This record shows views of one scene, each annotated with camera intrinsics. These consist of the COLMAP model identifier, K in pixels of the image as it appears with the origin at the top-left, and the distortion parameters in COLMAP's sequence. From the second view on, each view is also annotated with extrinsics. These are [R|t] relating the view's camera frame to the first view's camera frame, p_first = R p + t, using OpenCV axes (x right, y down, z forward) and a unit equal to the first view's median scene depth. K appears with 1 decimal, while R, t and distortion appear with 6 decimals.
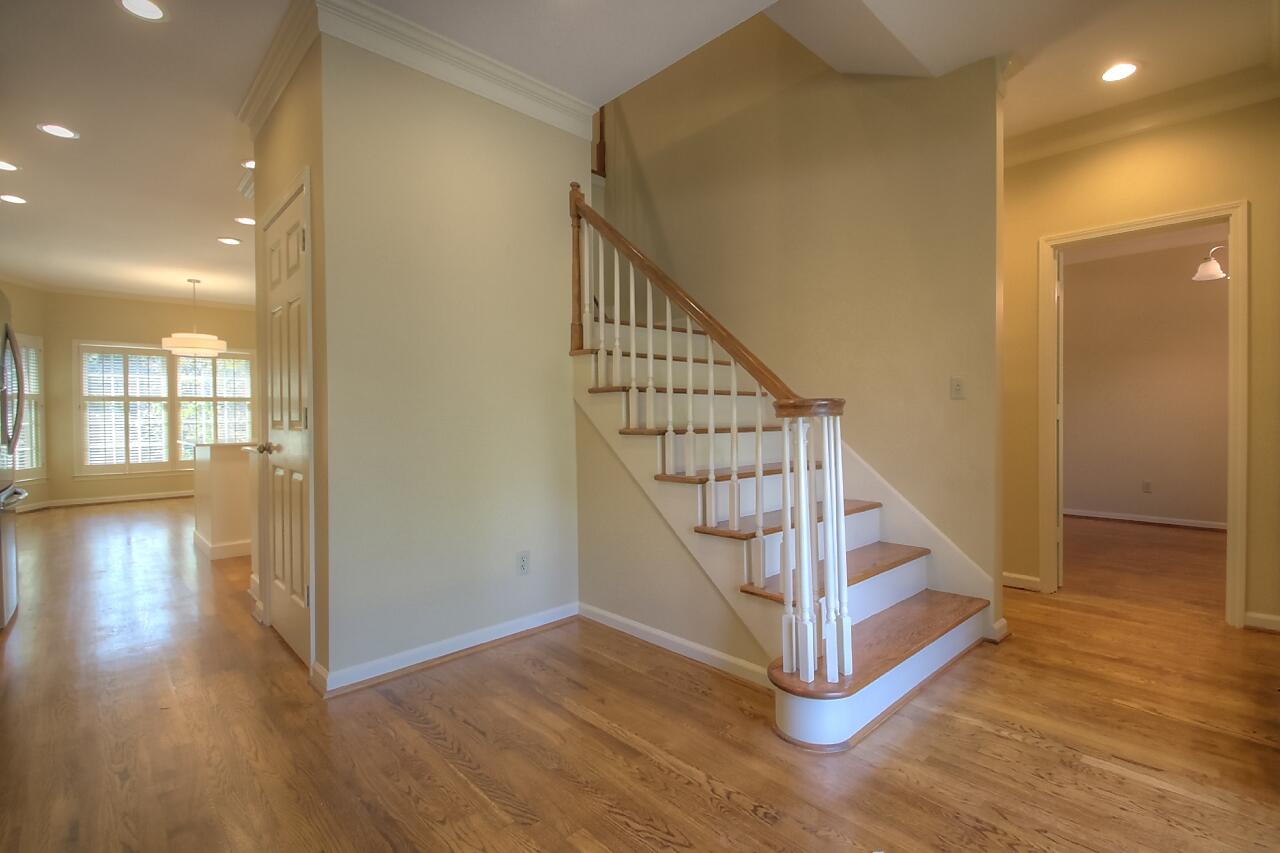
lens RADIAL K [[595.7, 0, 647.8], [0, 595.7, 421.5], [0, 0, 1]] dist [0.035842, -0.022943]
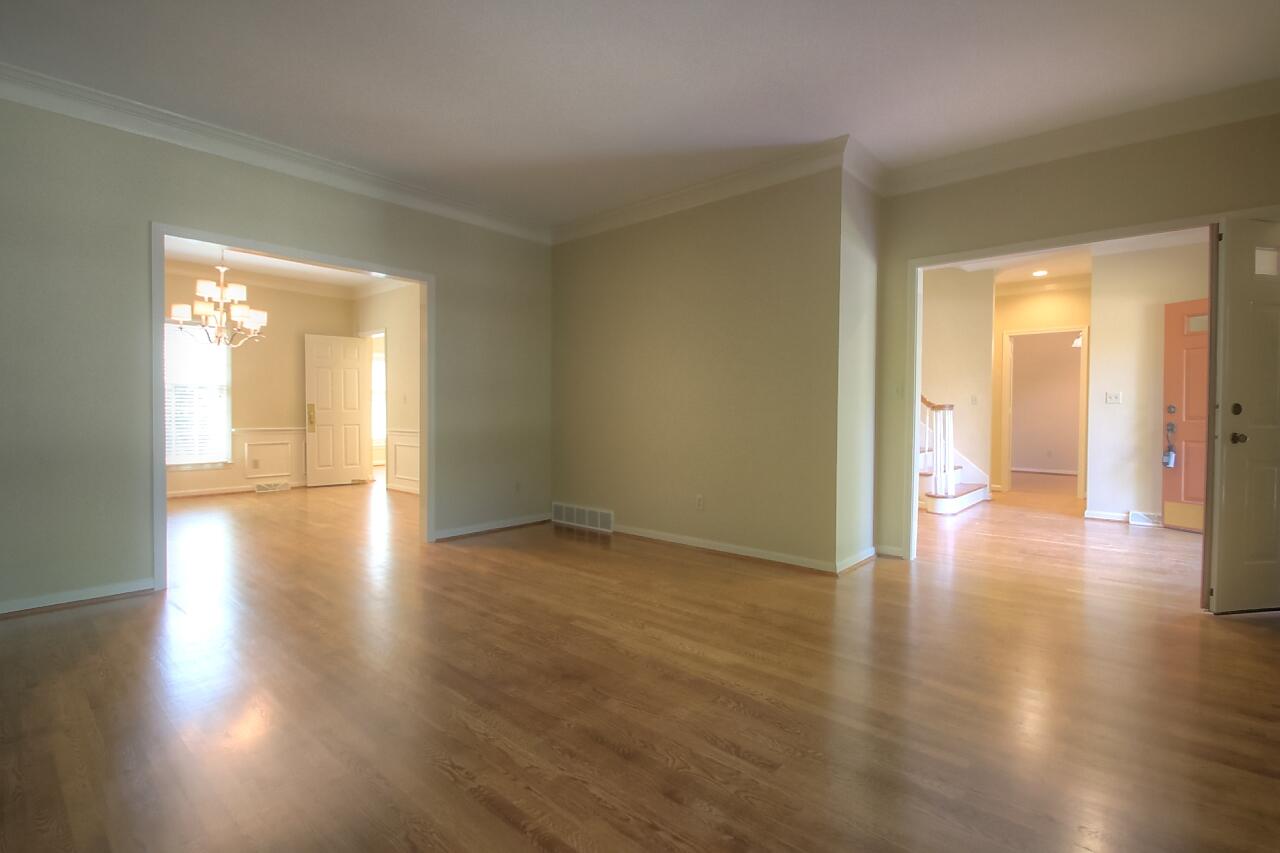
lens RADIAL K [[595.7, 0, 647.8], [0, 595.7, 421.5], [0, 0, 1]] dist [0.035842, -0.022943]
pose [[0.993779, 0.012853, 0.110630, -1.358467], [-0.013829, 0.999872, 0.008061, 0.038066], [-0.110513, -0.009541, 0.993829, -1.609809]]
